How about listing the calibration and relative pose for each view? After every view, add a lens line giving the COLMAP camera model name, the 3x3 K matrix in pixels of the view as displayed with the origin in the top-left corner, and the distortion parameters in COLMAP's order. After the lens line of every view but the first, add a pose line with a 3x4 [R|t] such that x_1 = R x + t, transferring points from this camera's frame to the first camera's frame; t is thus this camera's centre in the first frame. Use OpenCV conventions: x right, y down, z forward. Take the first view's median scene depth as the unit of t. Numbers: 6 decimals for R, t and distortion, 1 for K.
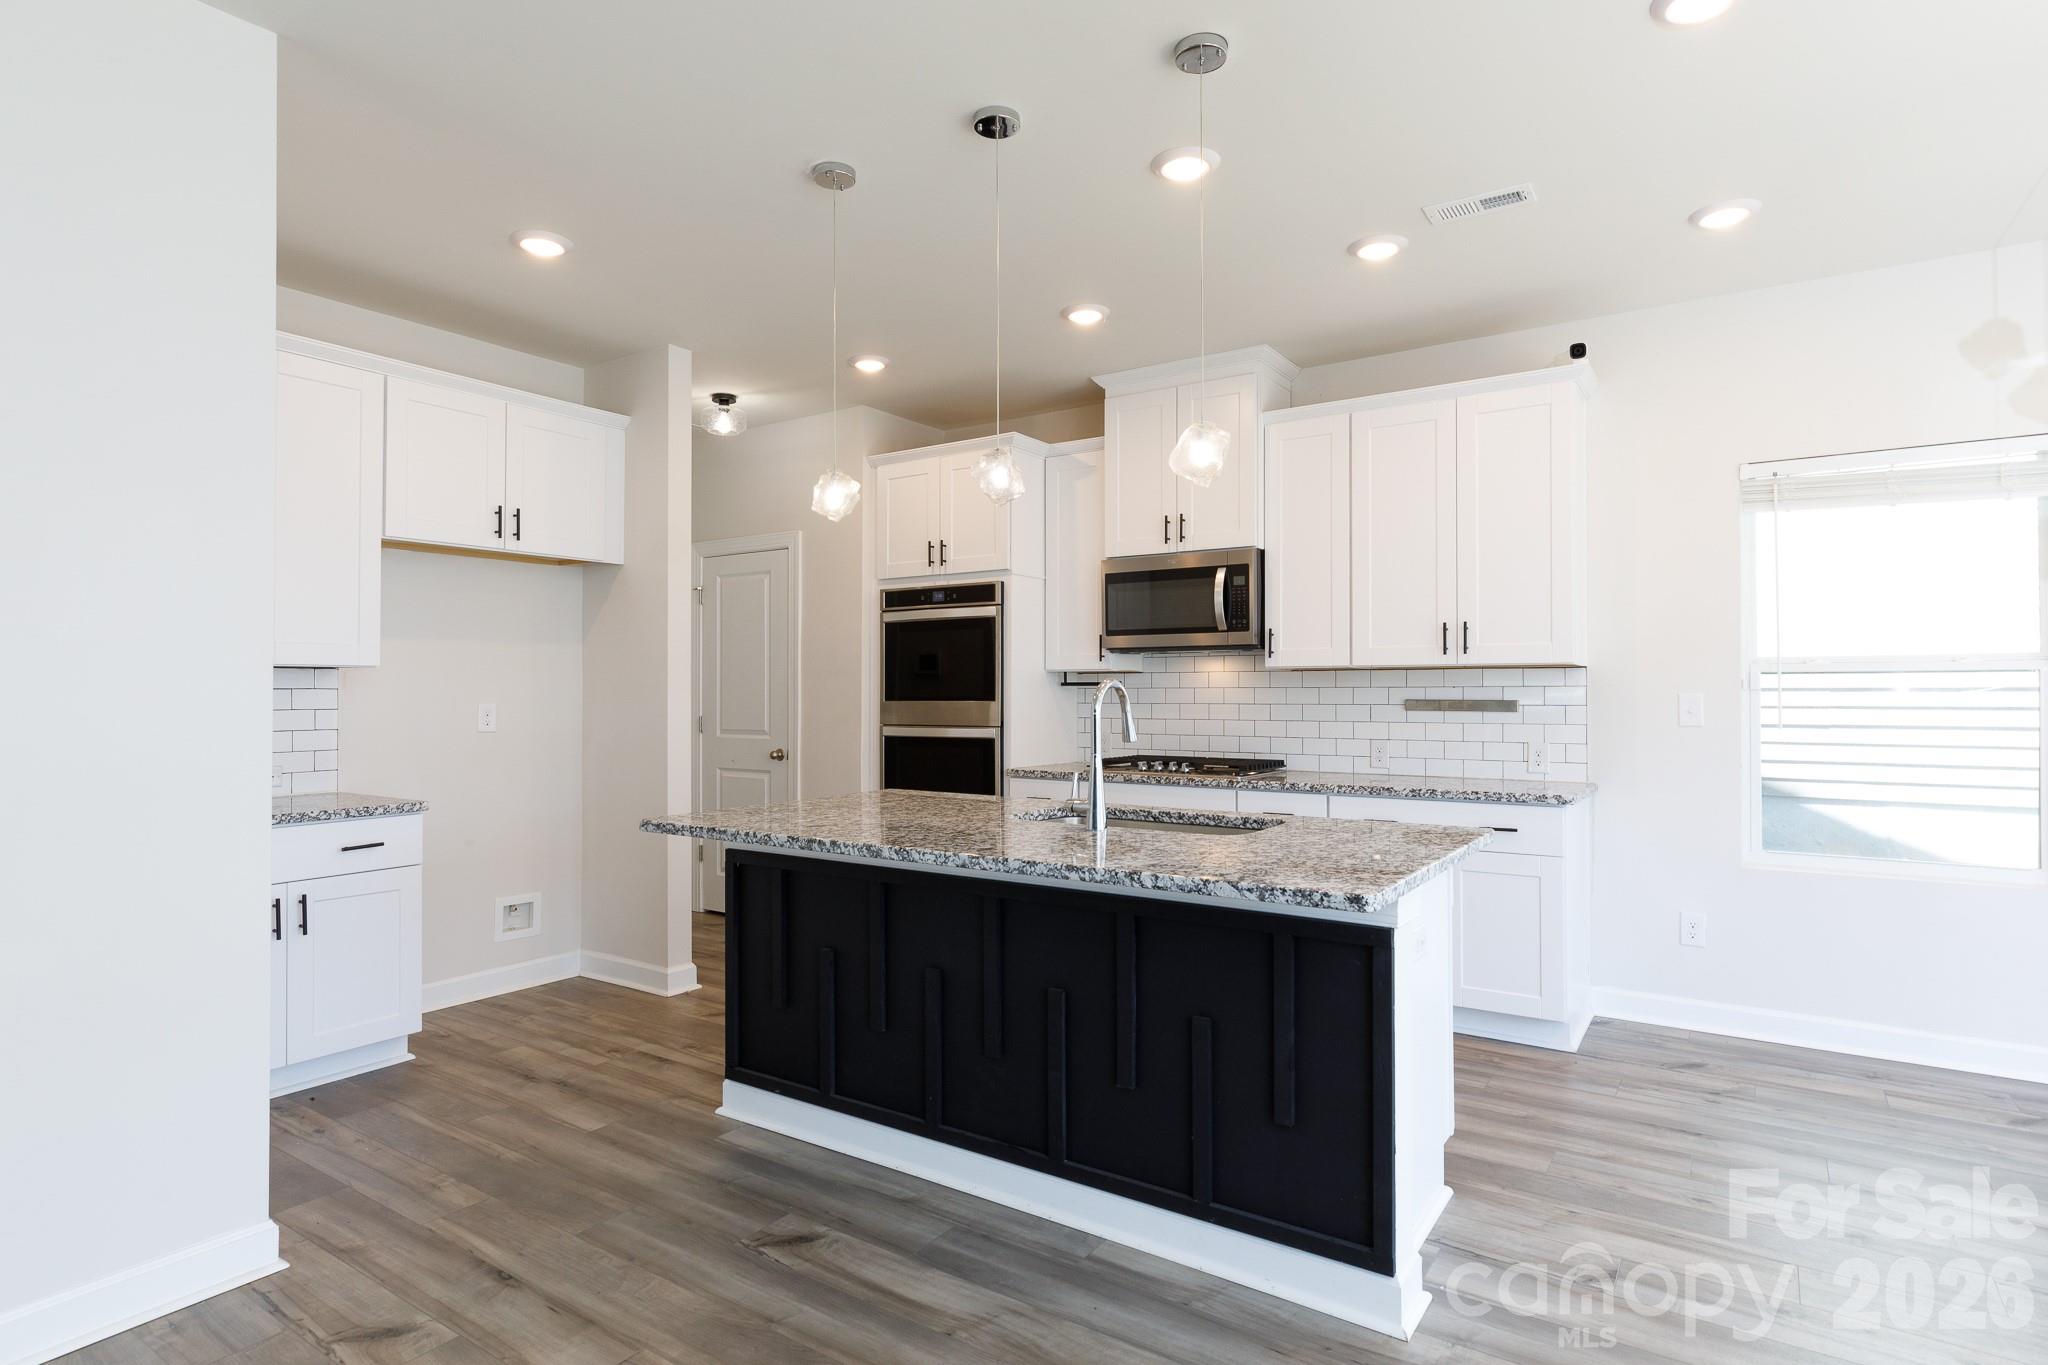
lens RADIAL K [[1078.5, 0, 1024.2], [0, 1078.5, 676.8], [0, 0, 1]] dist [-0.000869, -0.000190]
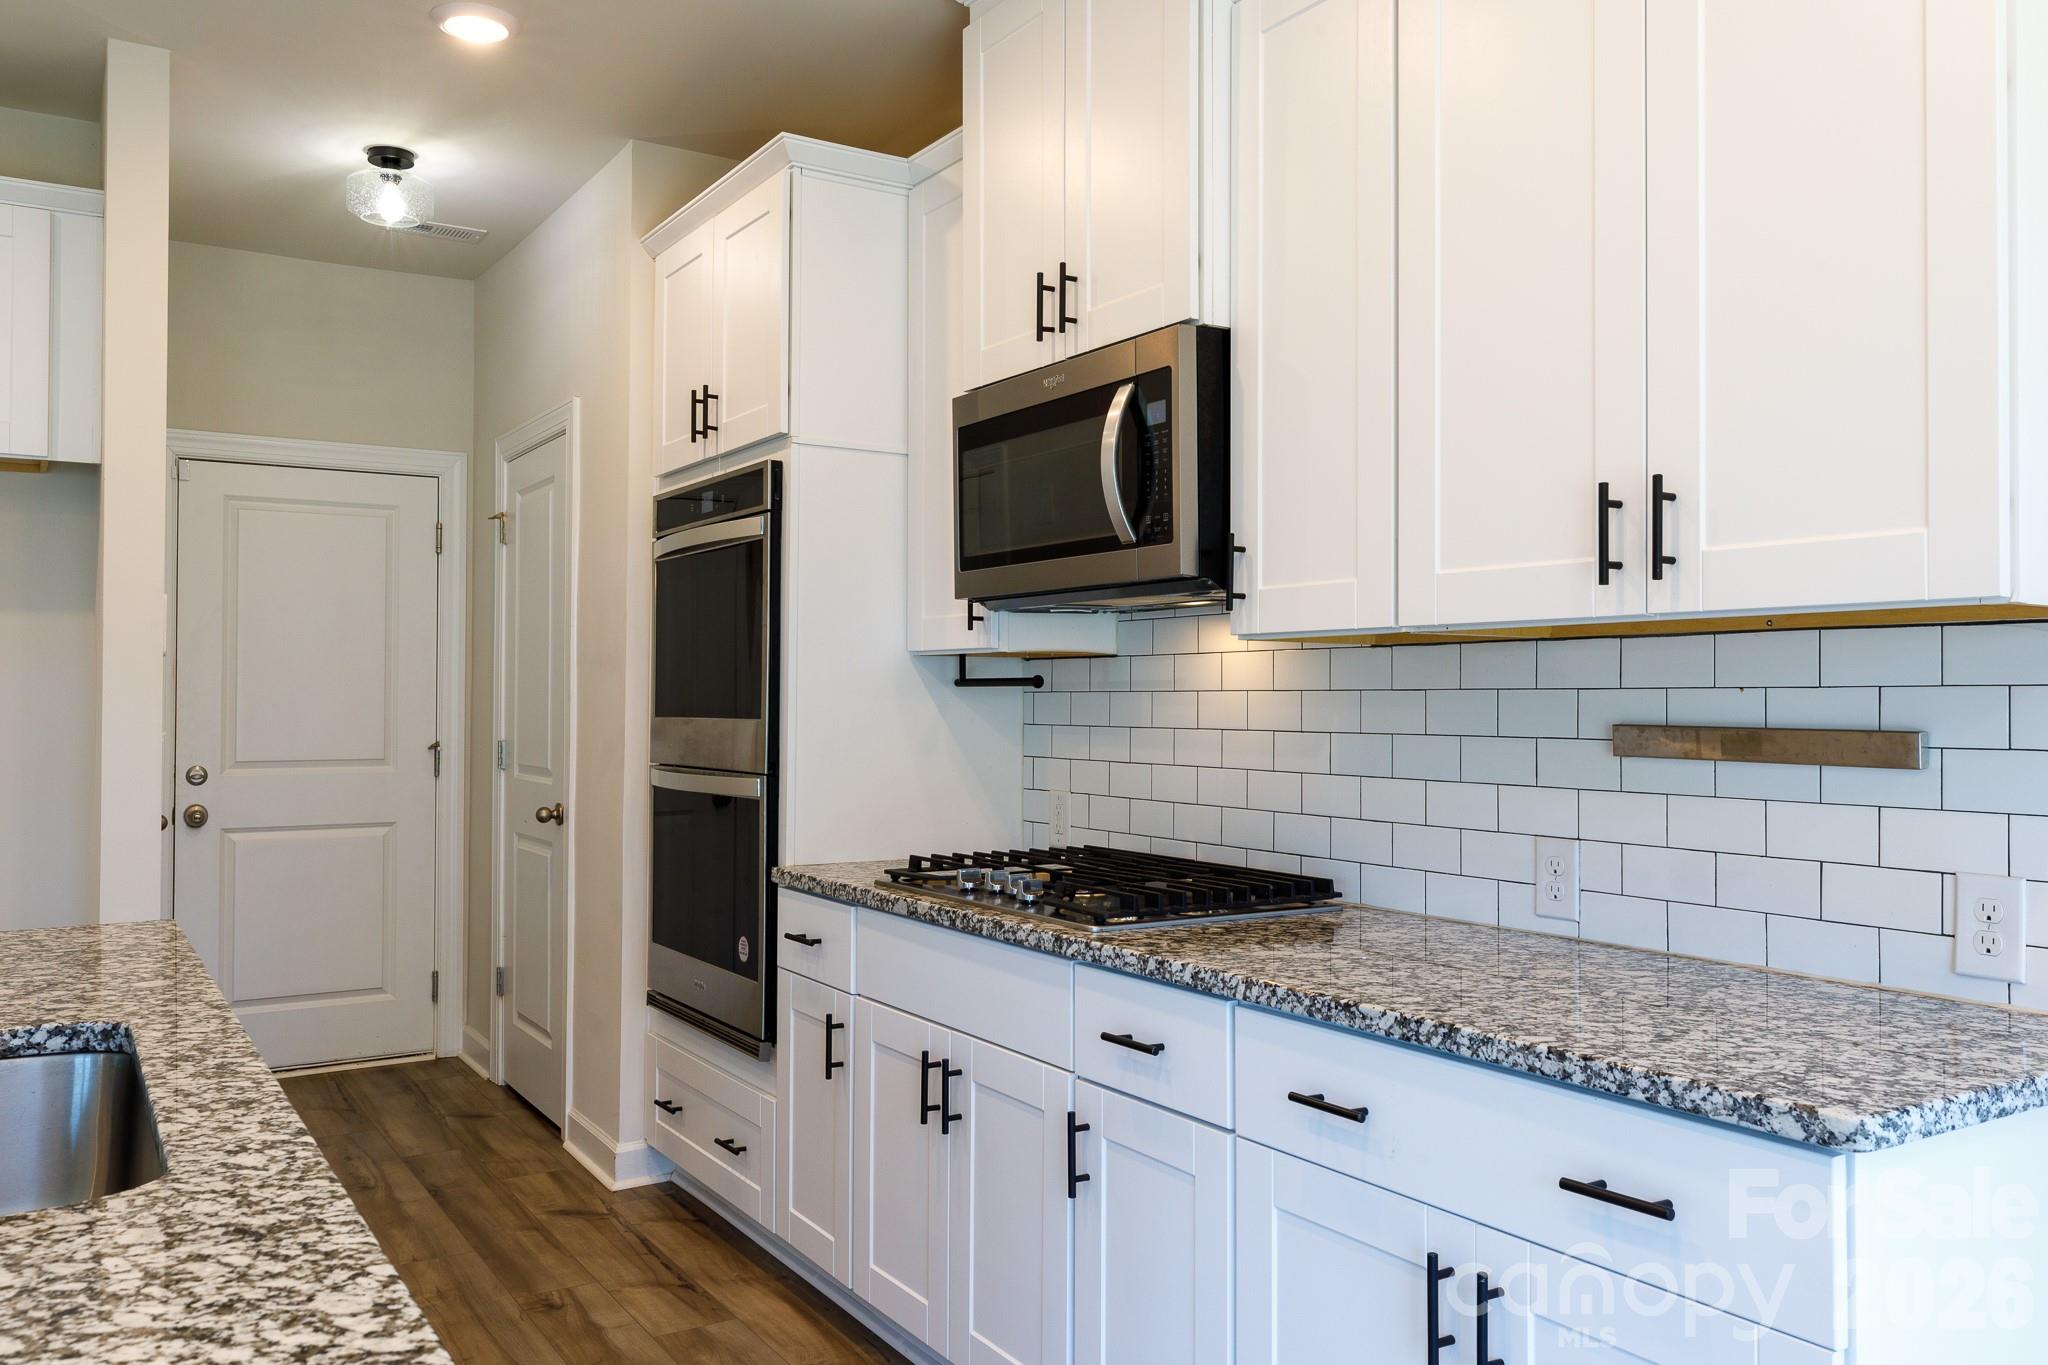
lens RADIAL K [[1575.7, 0, 1020.0], [0, 1575.7, 664.9], [0, 0, 1]] dist [0.002599, -0.001075]
pose [[0.916982, -0.005677, -0.398888, 0.386348], [0.002895, 0.999967, -0.007575, 0.005450], [0.398918, 0.005792, 0.916968, 0.472131]]
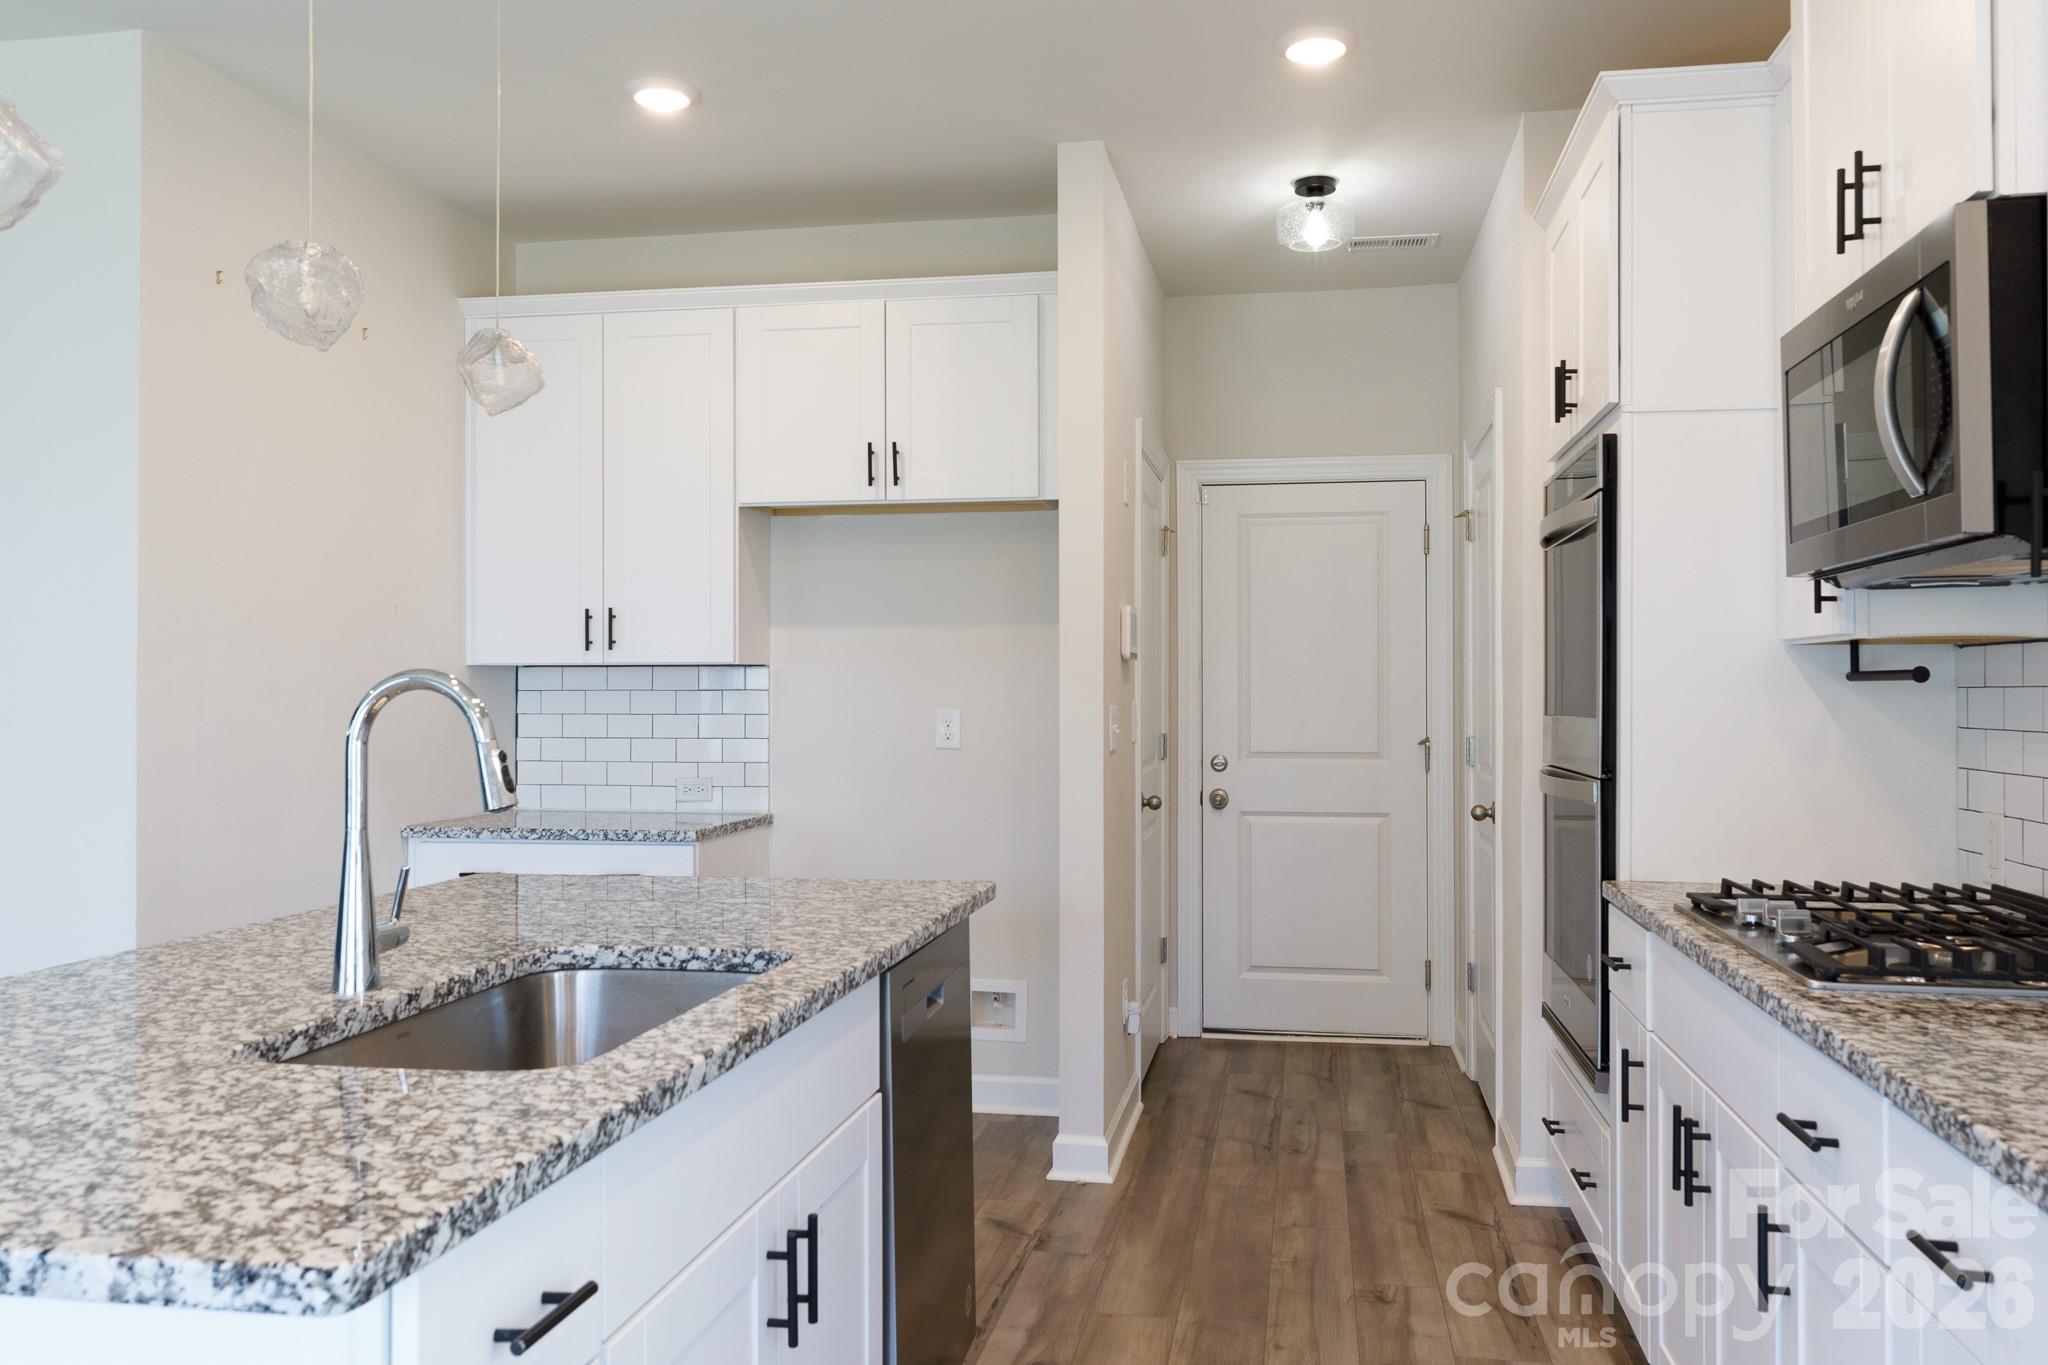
lens RADIAL K [[1575.7, 0, 1020.0], [0, 1575.7, 664.9], [0, 0, 1]] dist [0.002599, -0.001075]
pose [[0.406061, -0.014967, -0.913723, 0.500511], [0.012223, 0.999865, -0.010946, 0.006507], [0.913764, -0.006724, 0.406189, 0.603941]]
